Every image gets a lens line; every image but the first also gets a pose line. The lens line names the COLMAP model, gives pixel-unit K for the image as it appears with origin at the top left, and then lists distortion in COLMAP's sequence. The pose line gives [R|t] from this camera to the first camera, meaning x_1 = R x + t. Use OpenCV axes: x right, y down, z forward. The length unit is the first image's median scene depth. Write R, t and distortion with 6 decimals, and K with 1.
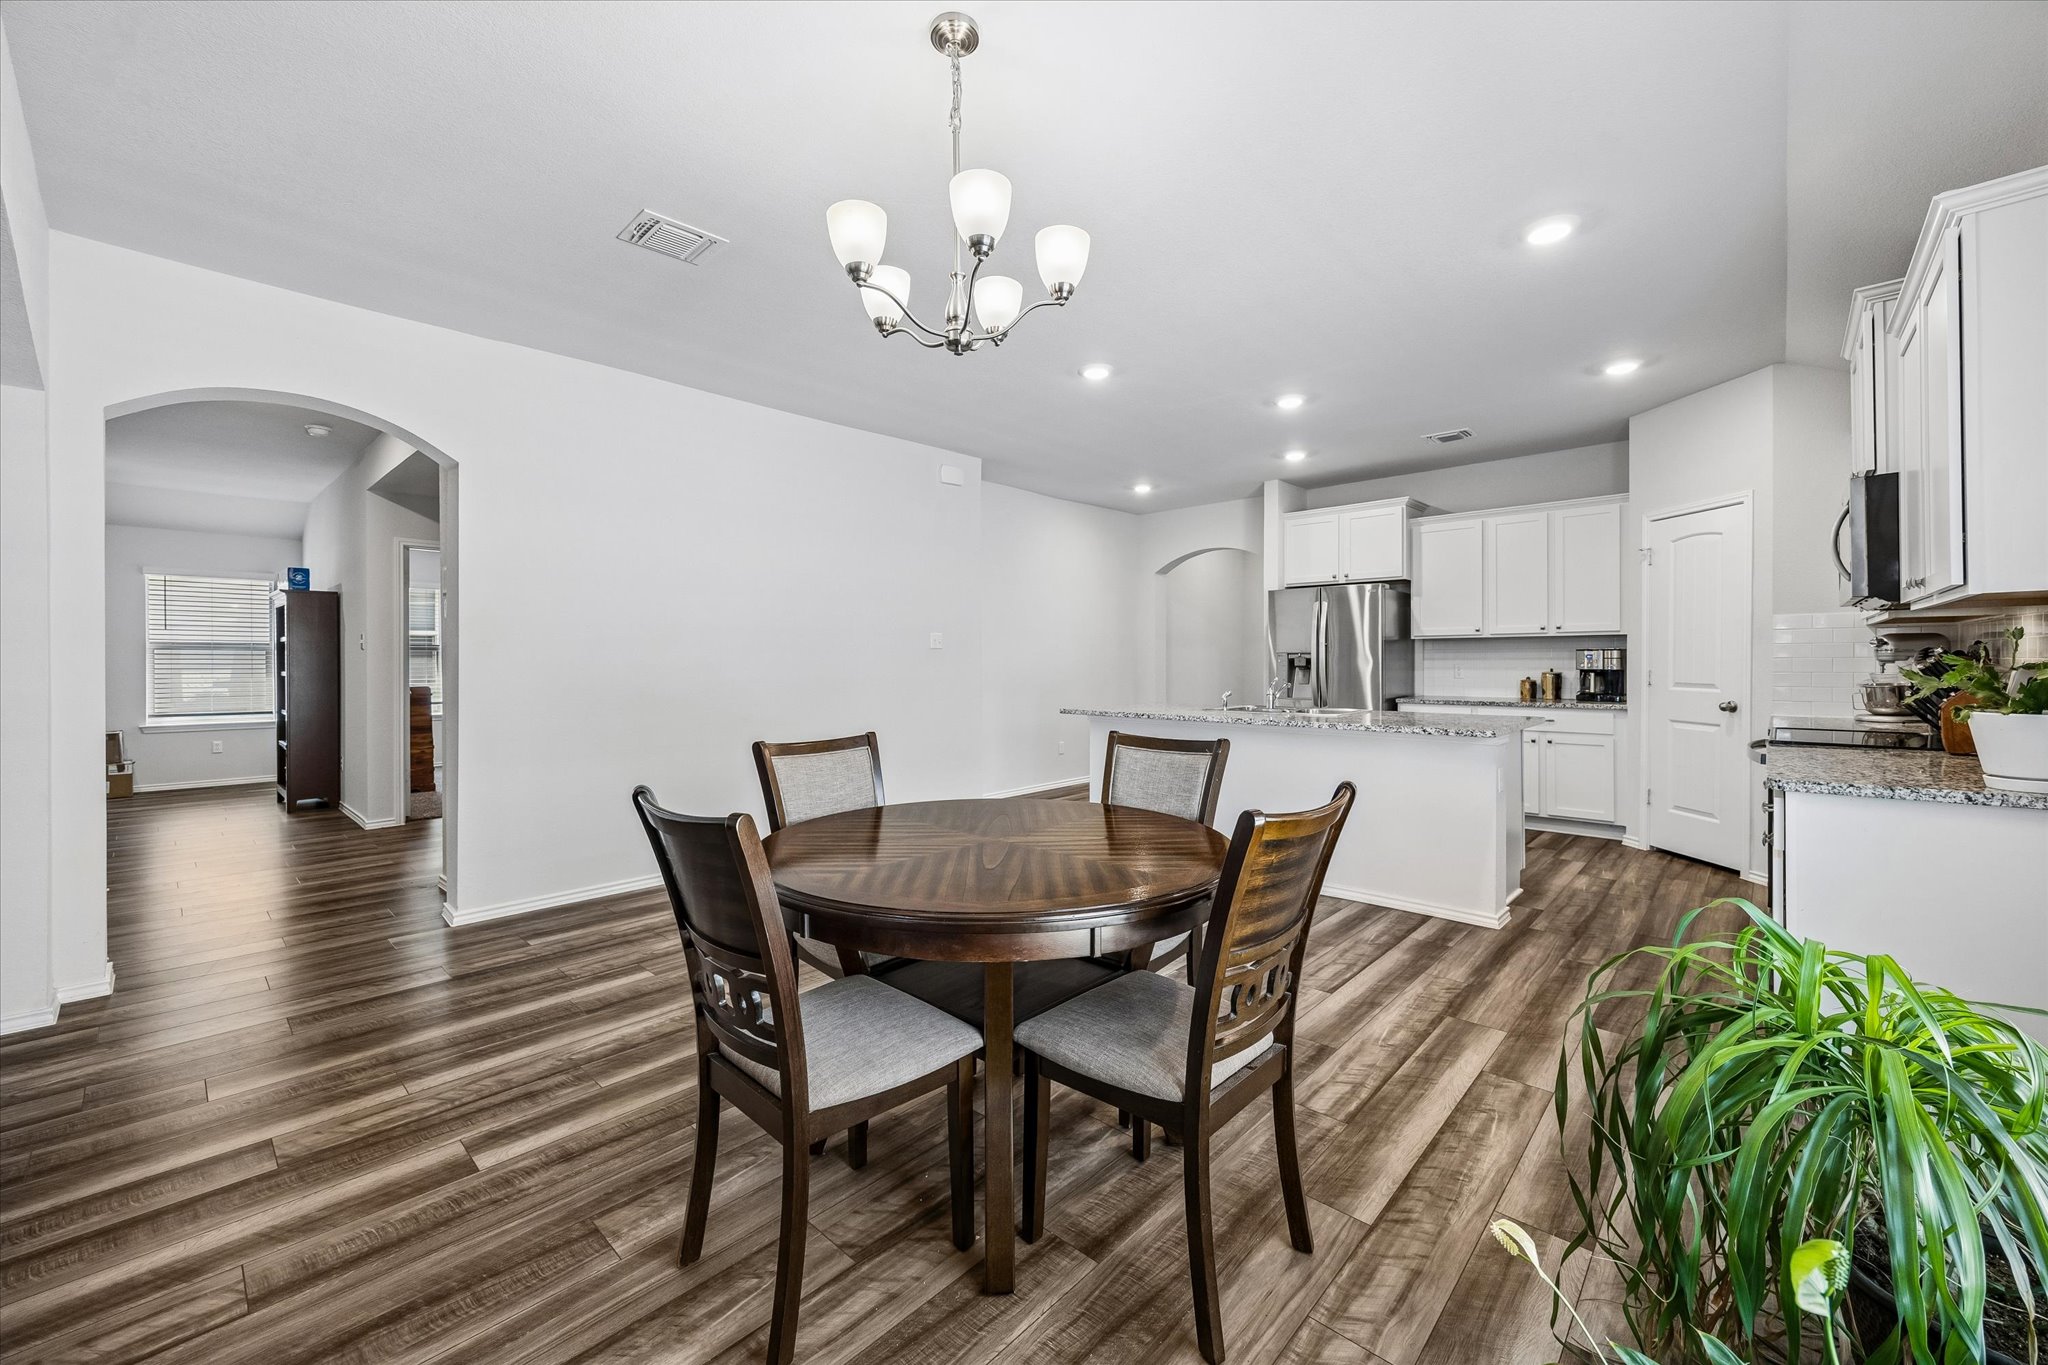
lens RADIAL K [[824.3, 0, 1021.1], [0, 824.3, 668.2], [0, 0, 1]] dist [0.016803, 0.000022]
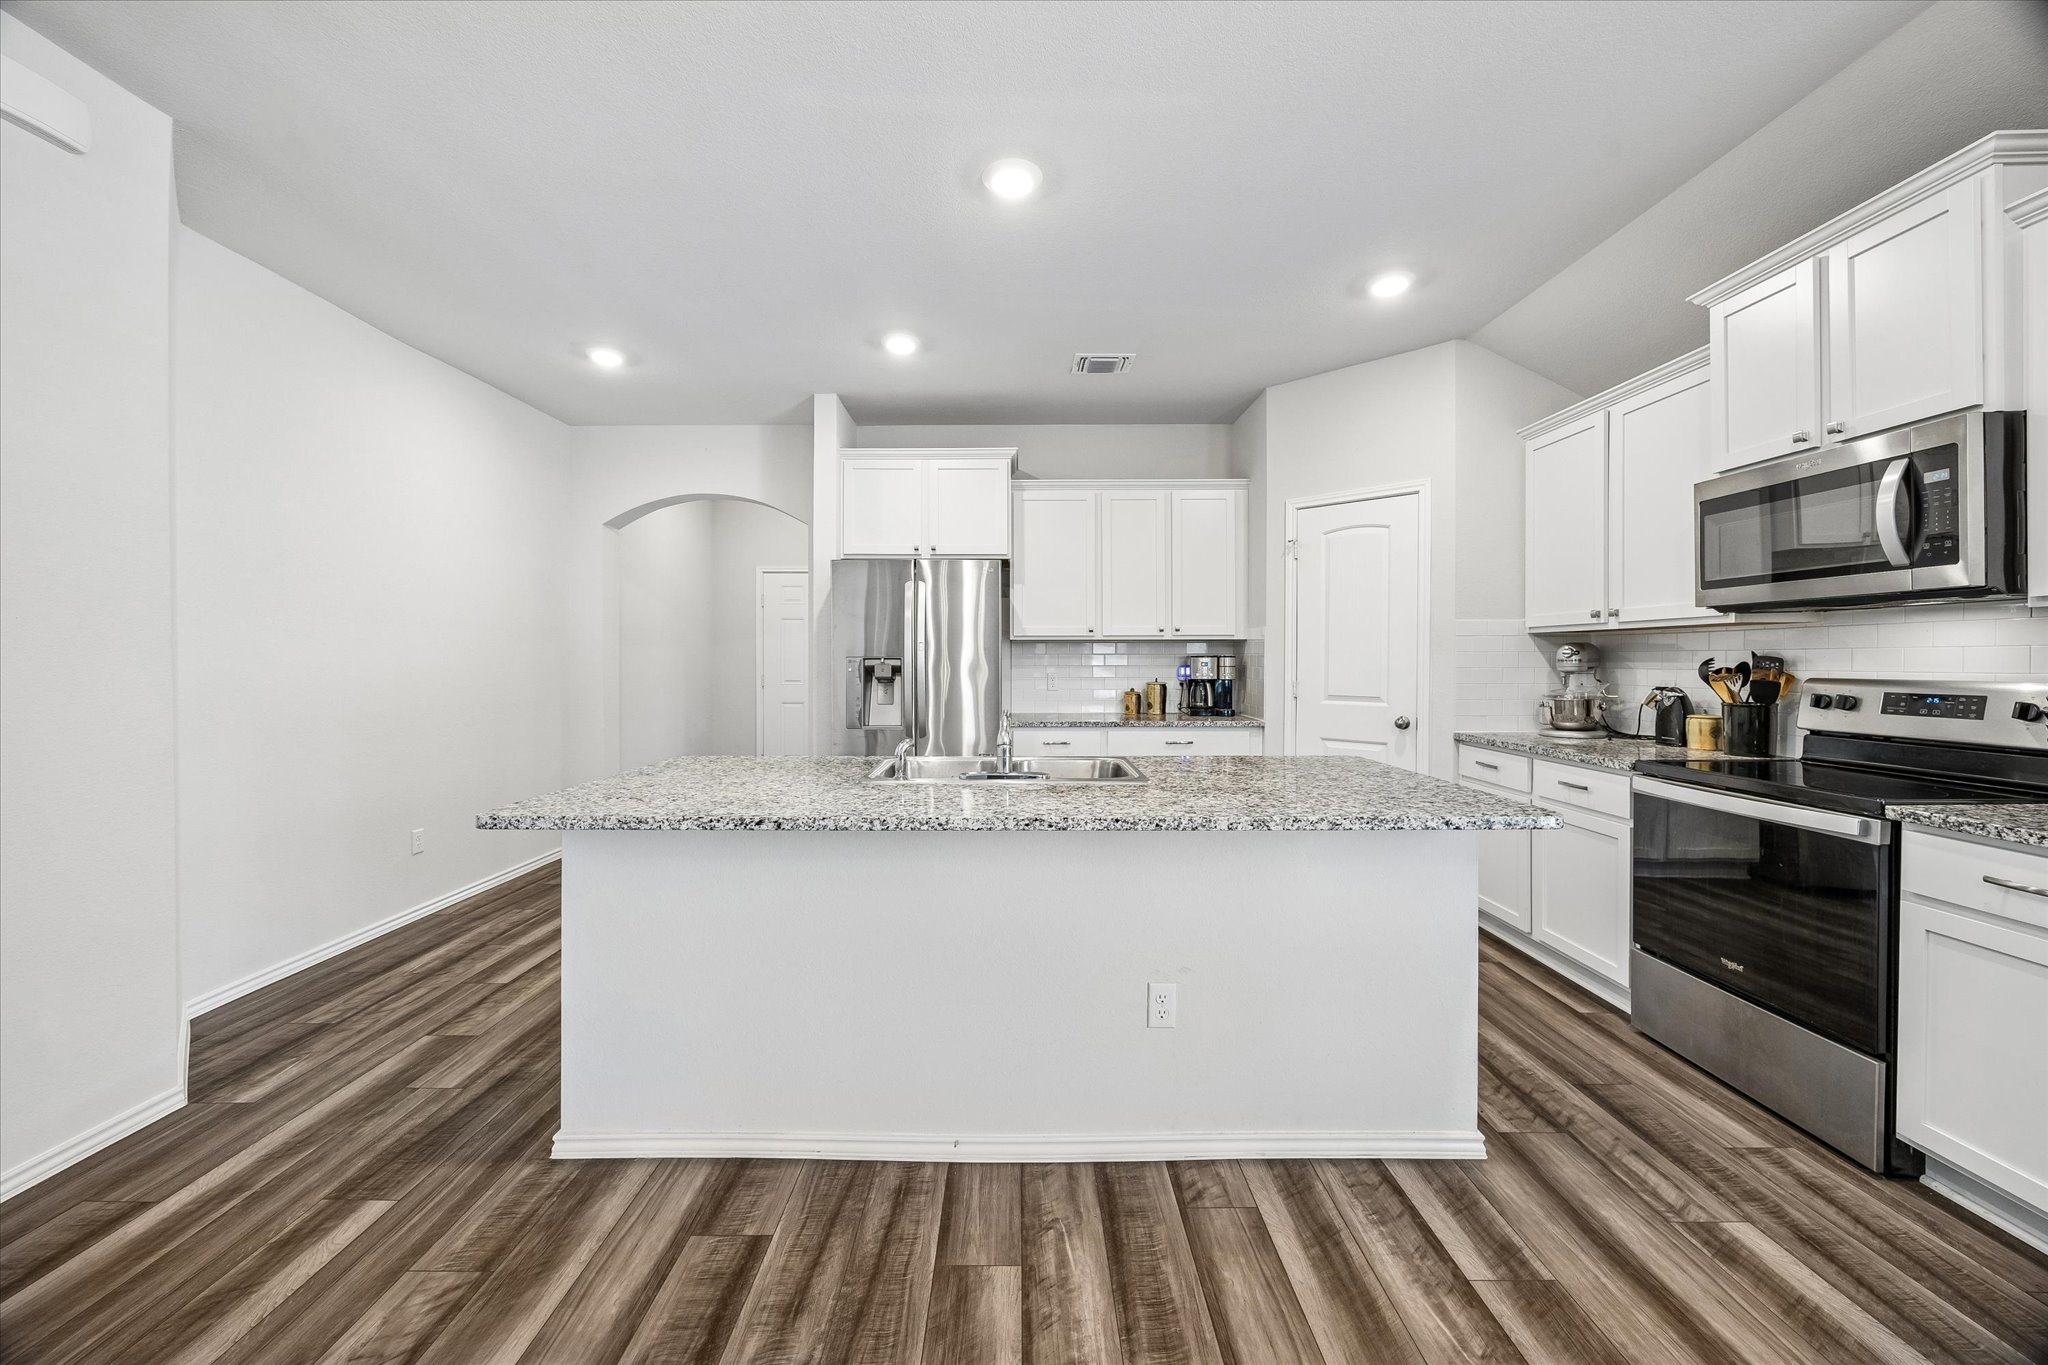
lens RADIAL K [[776.7, 0, 1023.5], [0, 776.7, 665.0], [0, 0, 1]] dist [-0.001941, -0.000075]
pose [[0.730717, 0.002887, 0.682674, -0.004757], [0.002626, 0.999972, -0.007039, -0.008588], [-0.682675, 0.006937, 0.730689, 0.554579]]
